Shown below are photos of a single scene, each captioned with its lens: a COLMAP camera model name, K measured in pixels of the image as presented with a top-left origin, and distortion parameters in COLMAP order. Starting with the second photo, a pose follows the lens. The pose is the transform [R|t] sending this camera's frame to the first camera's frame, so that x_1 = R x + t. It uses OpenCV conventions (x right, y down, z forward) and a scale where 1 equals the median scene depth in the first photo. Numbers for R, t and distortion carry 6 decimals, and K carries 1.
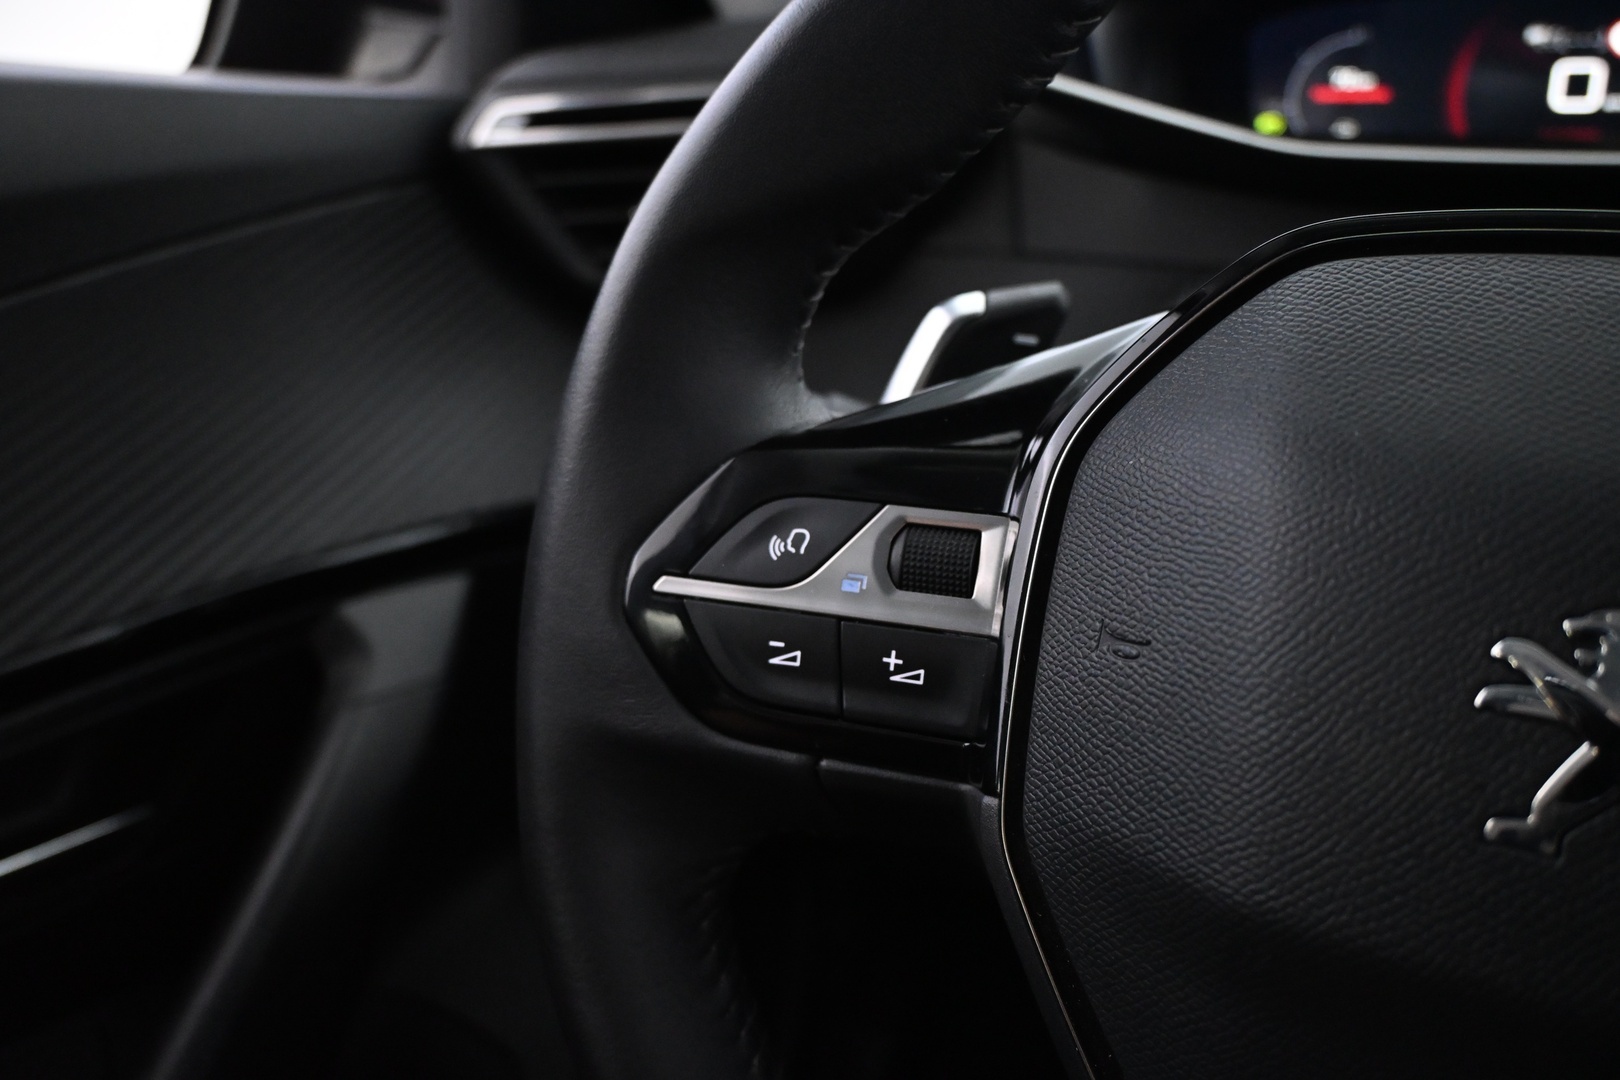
lens RADIAL K [[1356.4, 0, 810.0], [0, 1356.4, 540.0], [0, 0, 1]] dist [-0.009871, -0.001329]
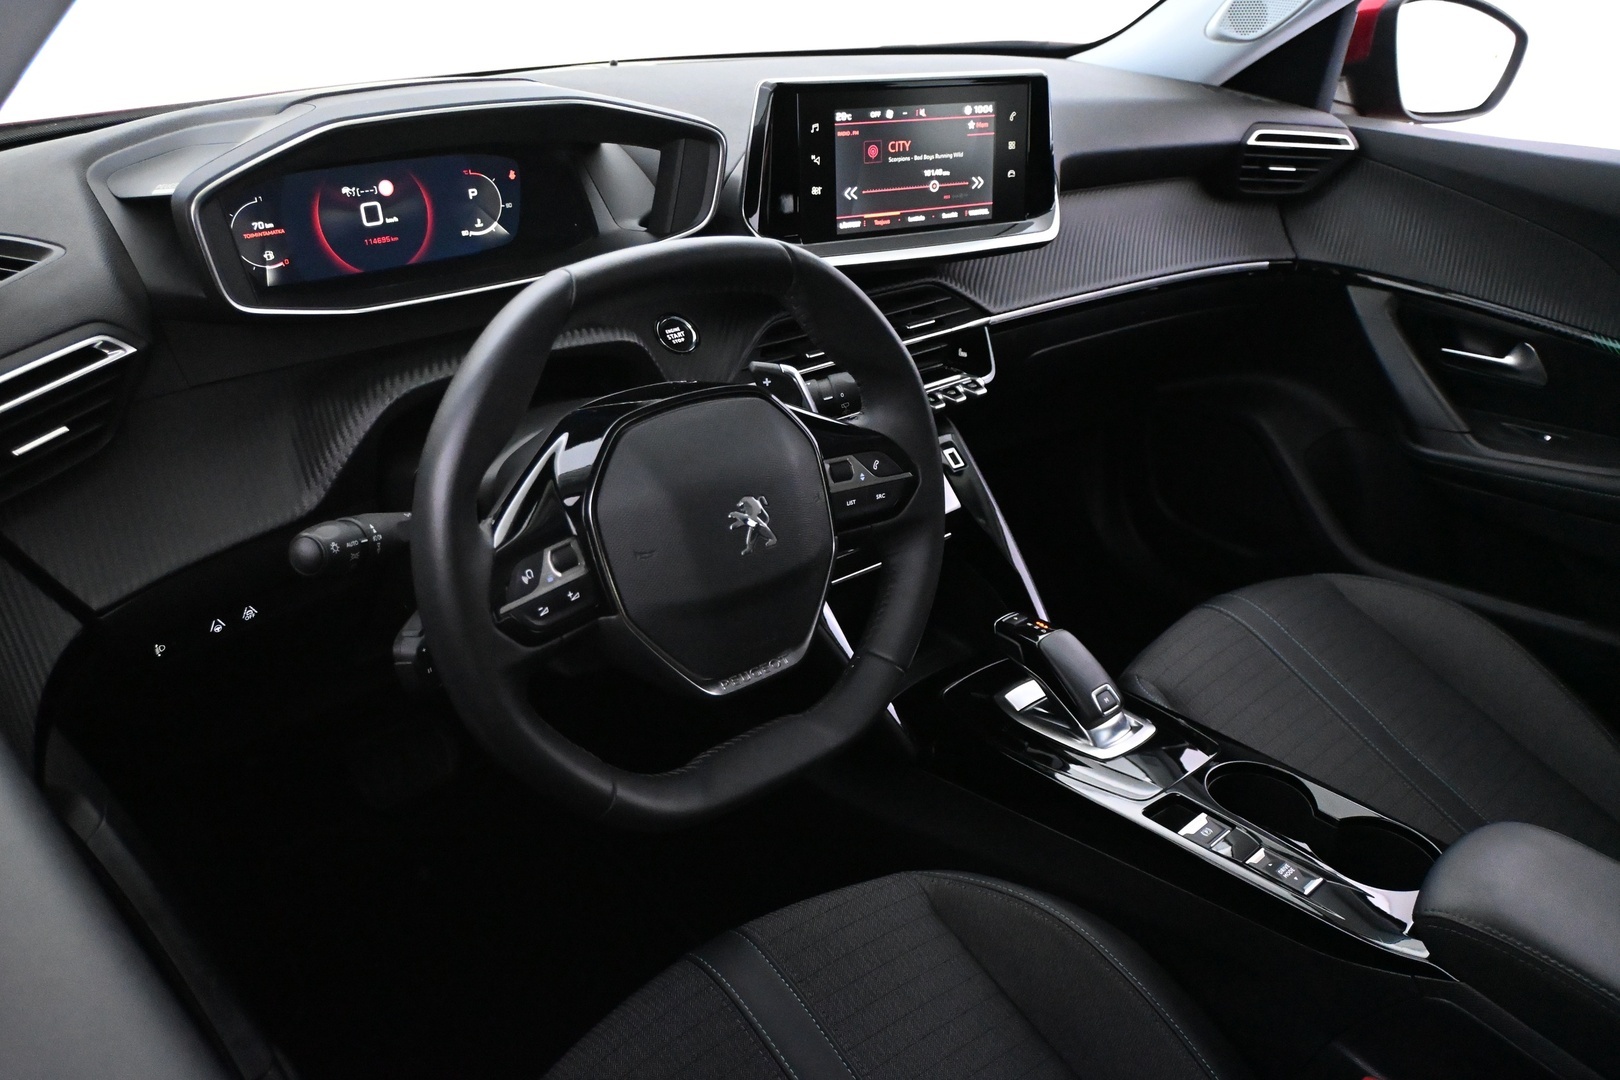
lens RADIAL K [[1356.4, 0, 810.0], [0, 1356.4, 540.0], [0, 0, 1]] dist [-0.009871, -0.001329]
pose [[0.345052, -0.422263, 0.838232, -2.155974], [0.235262, 0.903482, 0.358289, -0.942247], [-0.908620, 0.073576, 0.411091, -0.709120]]
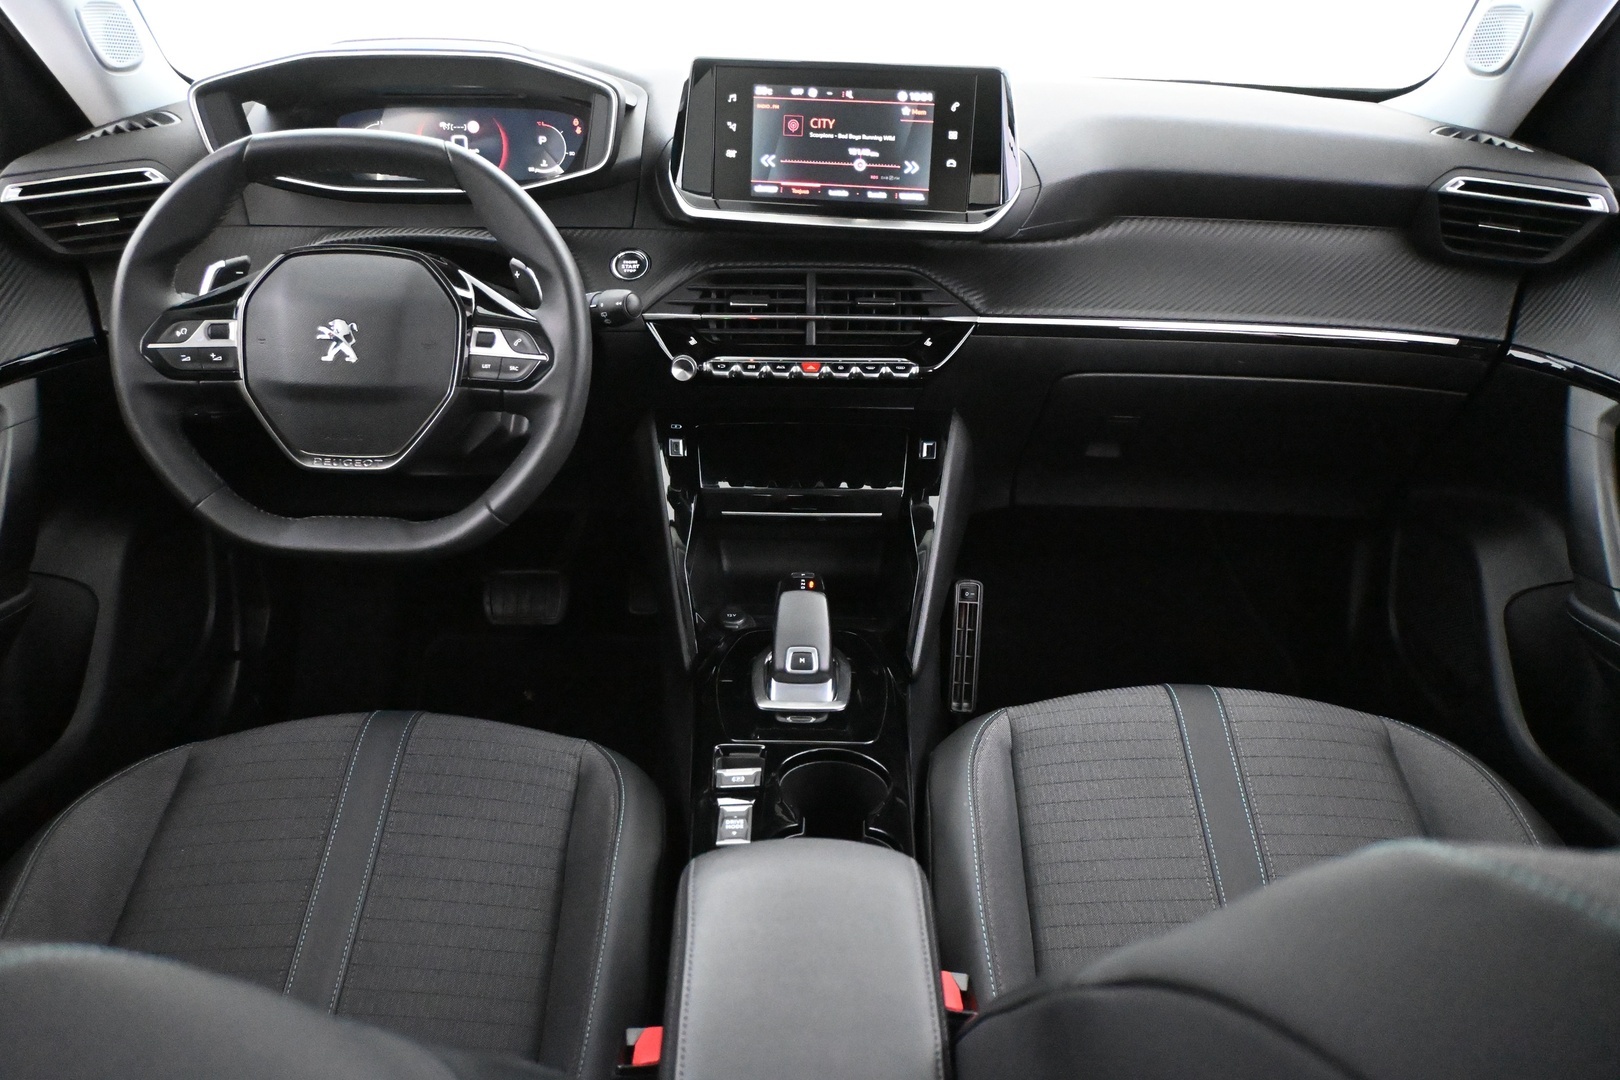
lens RADIAL K [[1356.4, 0, 810.0], [0, 1356.4, 540.0], [0, 0, 1]] dist [-0.009871, -0.001329]
pose [[0.893331, -0.180095, 0.411735, -0.117390], [0.130664, 0.980697, 0.145464, 0.277328], [-0.429985, -0.076149, 0.899619, -3.626763]]
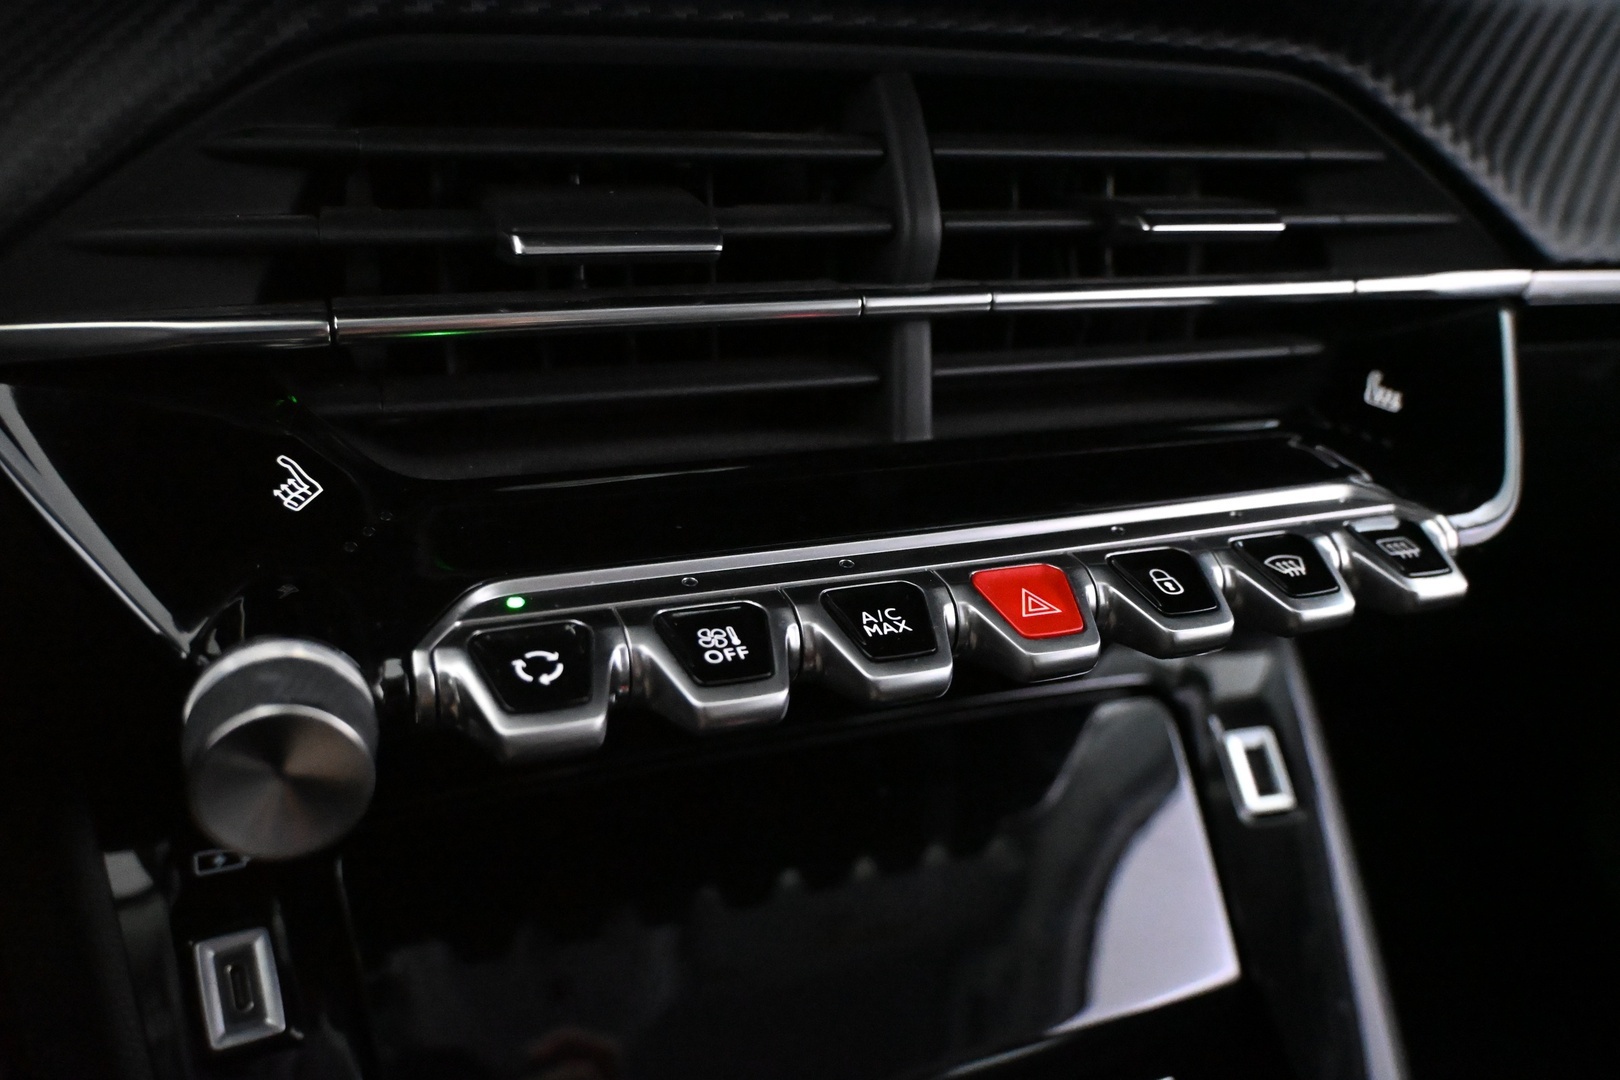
lens RADIAL K [[1284.0, 0, 807.4], [0, 1284.0, 571.8], [0, 0, 1]] dist [-0.003538, -0.000114]
pose [[0.638859, -0.333552, 0.693255, 1.347414], [0.133767, 0.935557, 0.326862, 0.064757], [-0.757605, -0.116085, 0.642308, 0.419727]]
